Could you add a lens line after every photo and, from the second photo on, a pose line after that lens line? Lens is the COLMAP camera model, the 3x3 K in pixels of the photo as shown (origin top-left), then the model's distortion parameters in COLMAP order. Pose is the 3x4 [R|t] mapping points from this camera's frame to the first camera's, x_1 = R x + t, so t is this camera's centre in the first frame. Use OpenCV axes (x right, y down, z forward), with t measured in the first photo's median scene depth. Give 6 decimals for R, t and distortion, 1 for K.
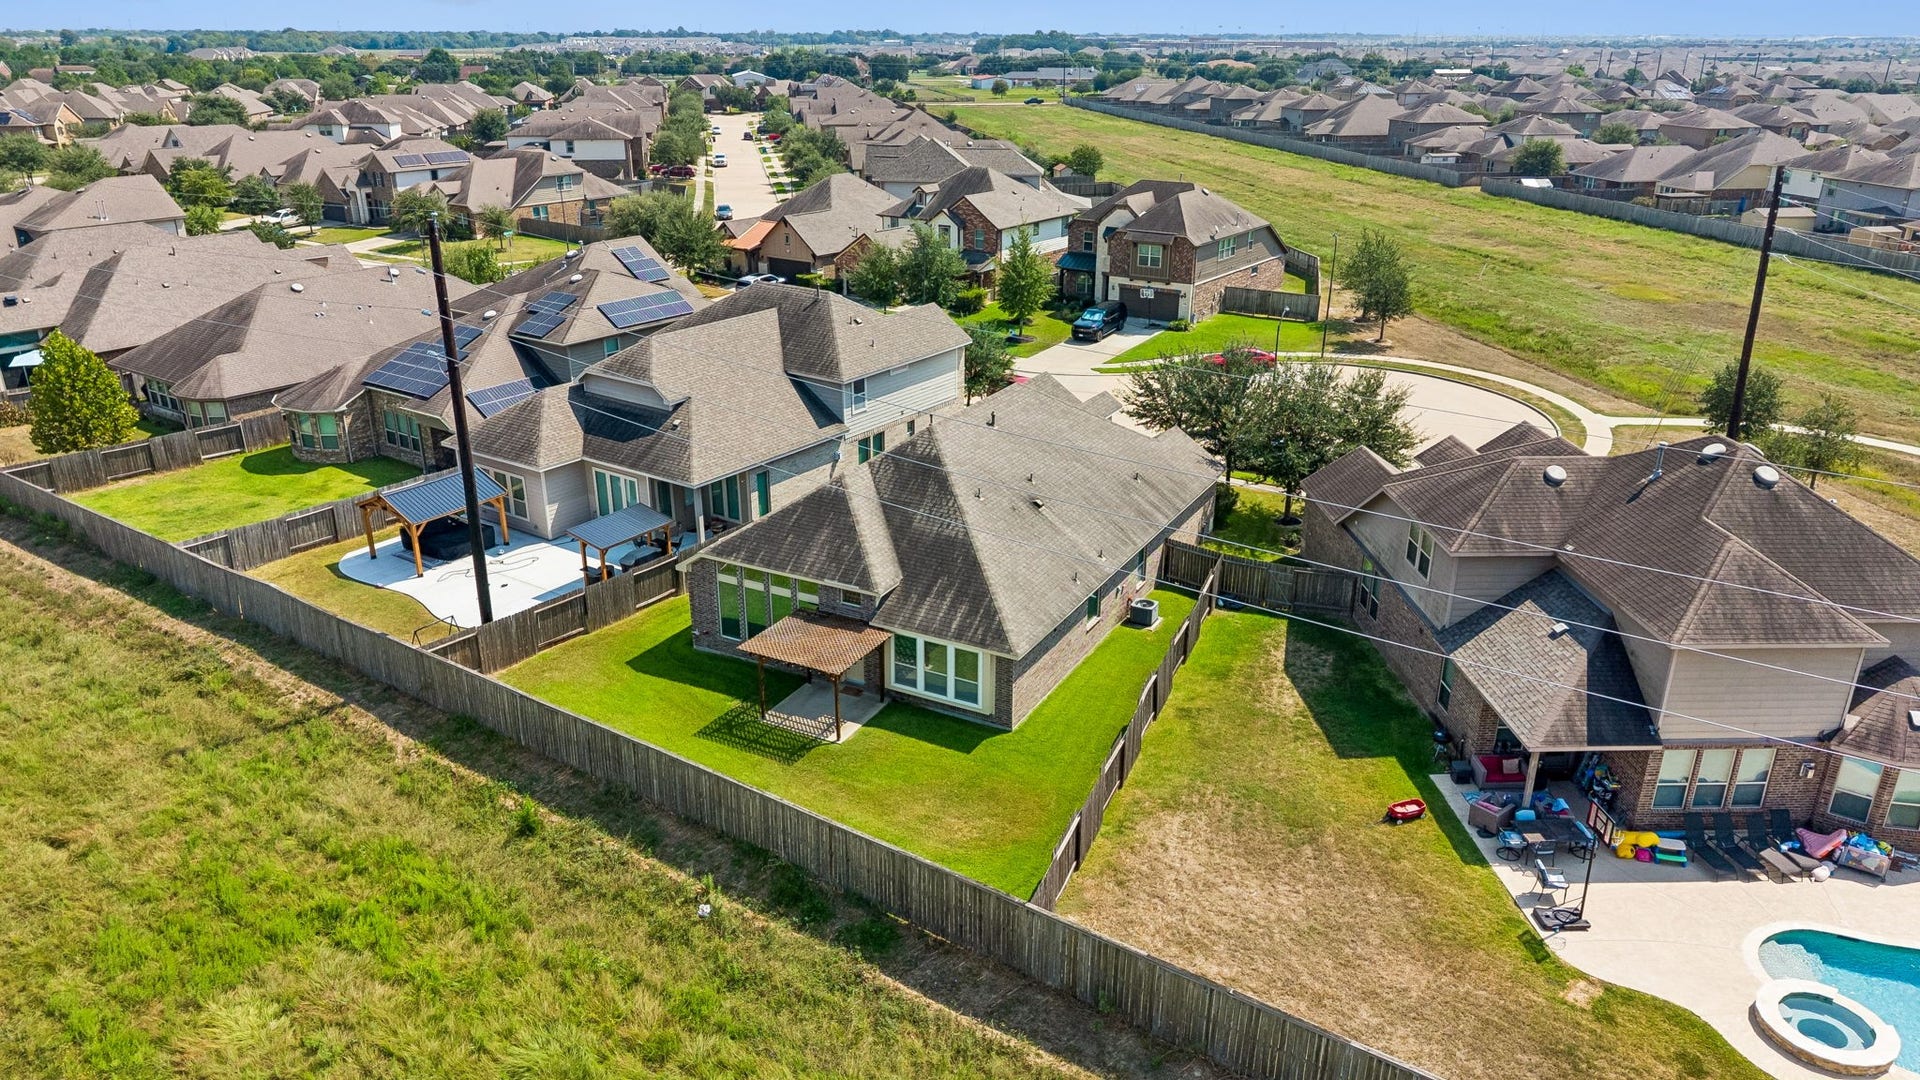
lens RADIAL K [[1248.2, 0, 956.3], [0, 1248.2, 543.5], [0, 0, 1]] dist [0.029567, -0.025150]
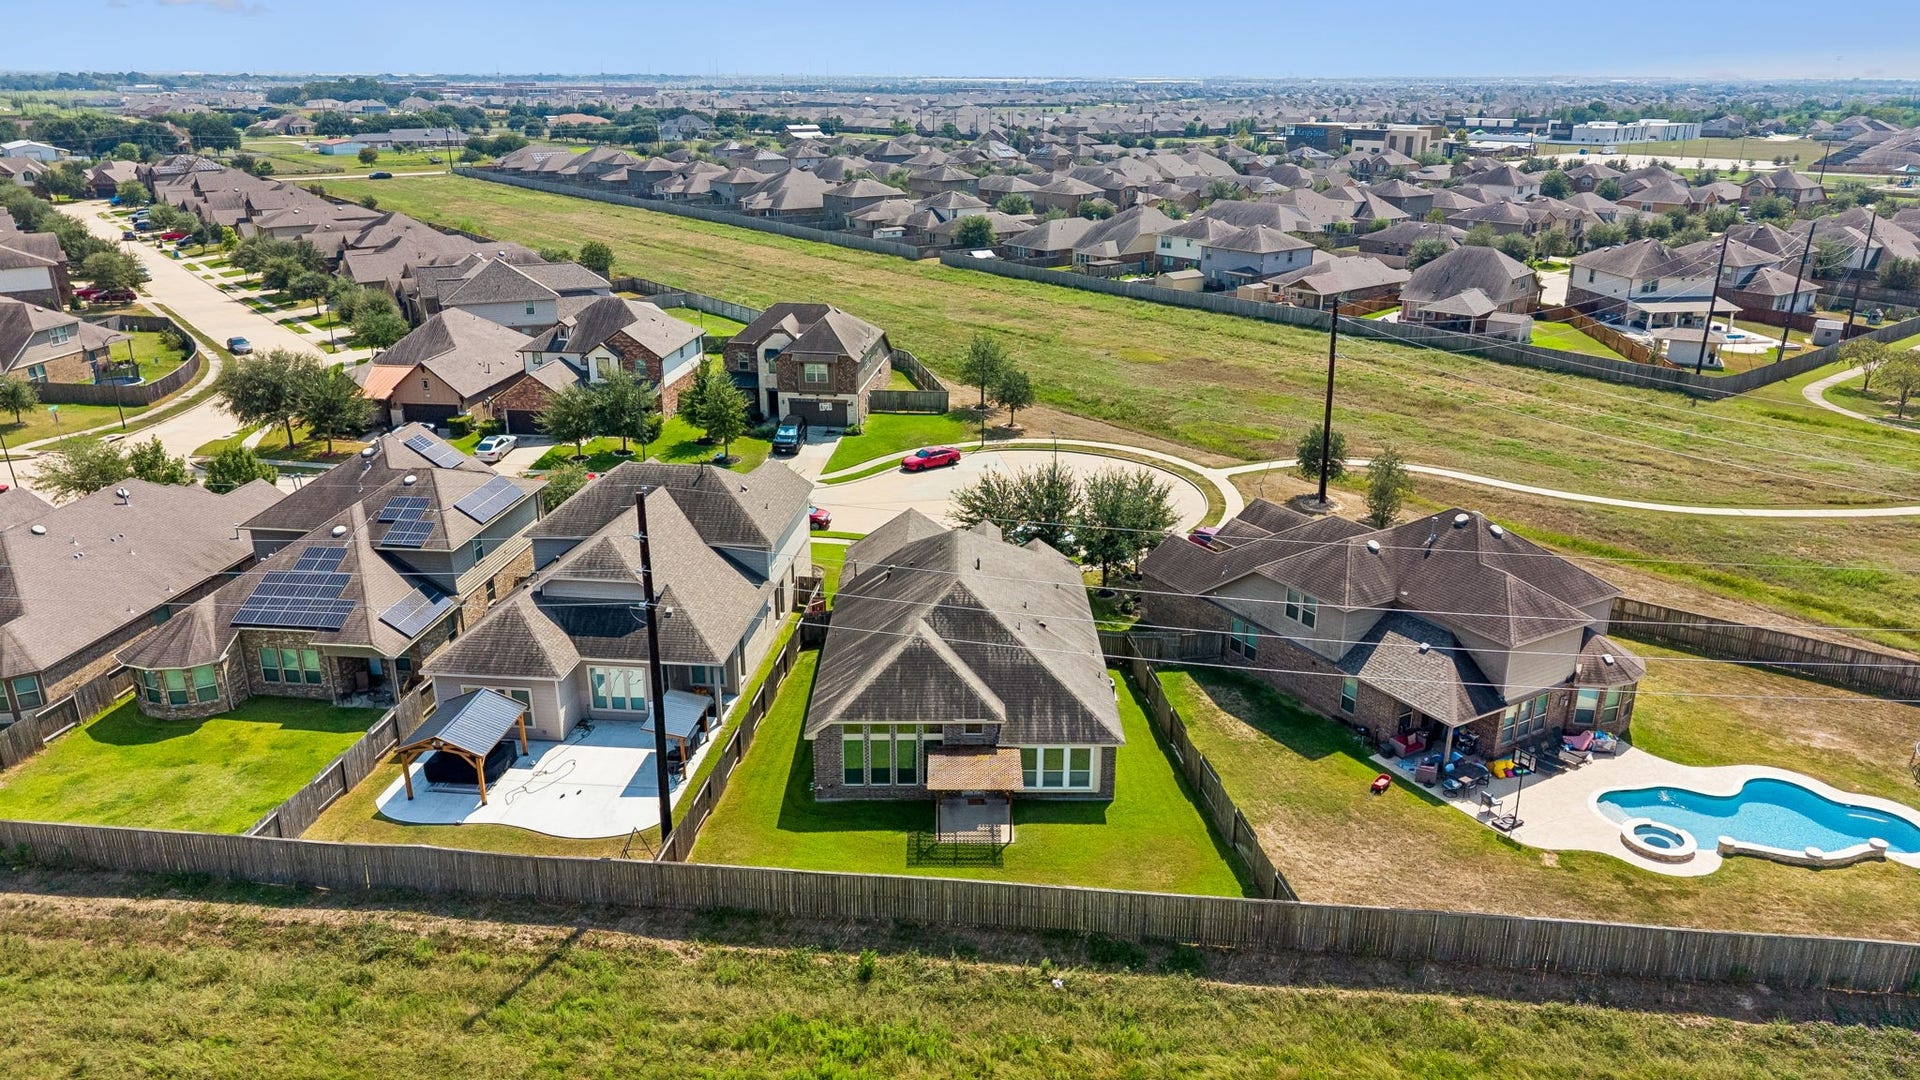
lens RADIAL K [[1248.2, 0, 963.3], [0, 1248.2, 537.1], [0, 0, 1]] dist [0.029567, -0.025150]
pose [[0.882025, -0.159691, 0.443318, -0.419910], [0.177233, 0.984167, 0.001893, -0.102706], [-0.436601, 0.076901, 0.896363, -0.100673]]
